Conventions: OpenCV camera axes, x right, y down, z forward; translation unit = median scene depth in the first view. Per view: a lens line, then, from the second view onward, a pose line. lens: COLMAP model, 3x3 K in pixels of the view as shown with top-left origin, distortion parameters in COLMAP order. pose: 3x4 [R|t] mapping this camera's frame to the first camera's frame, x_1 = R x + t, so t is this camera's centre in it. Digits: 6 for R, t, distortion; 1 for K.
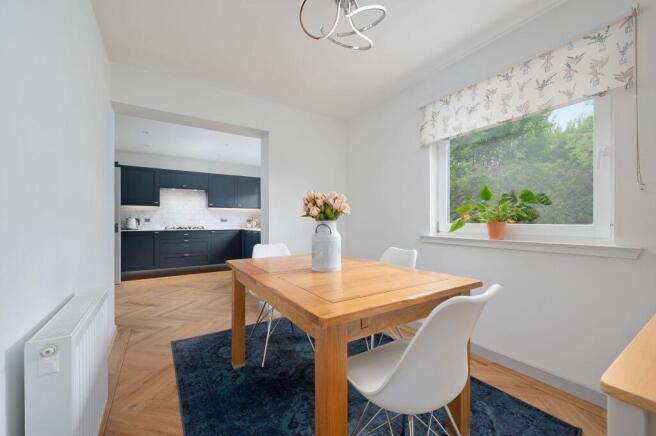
lens RADIAL K [[272.0, 0, 338.4], [0, 272.0, 219.7], [0, 0, 1]] dist [0.000634, 0.000019]
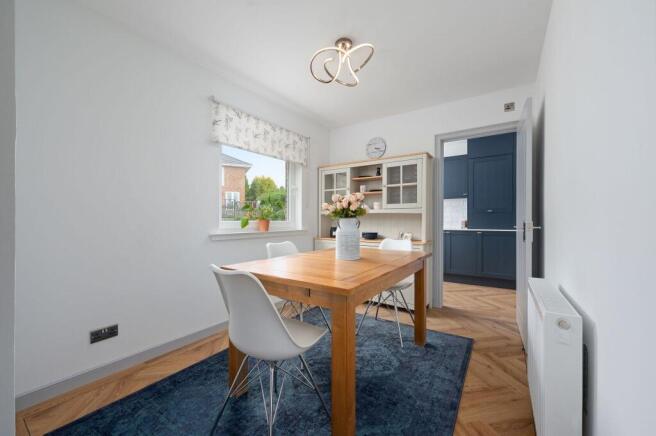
lens RADIAL K [[262.6, 0, 326.7], [0, 262.6, 224.1], [0, 0, 1]] dist [0.000335, 0.000104]
pose [[-0.356427, -0.002055, 0.934321, -0.793743], [-0.002323, 0.999996, 0.001313, 0.023213], [-0.934320, -0.001703, -0.356430, 1.083491]]
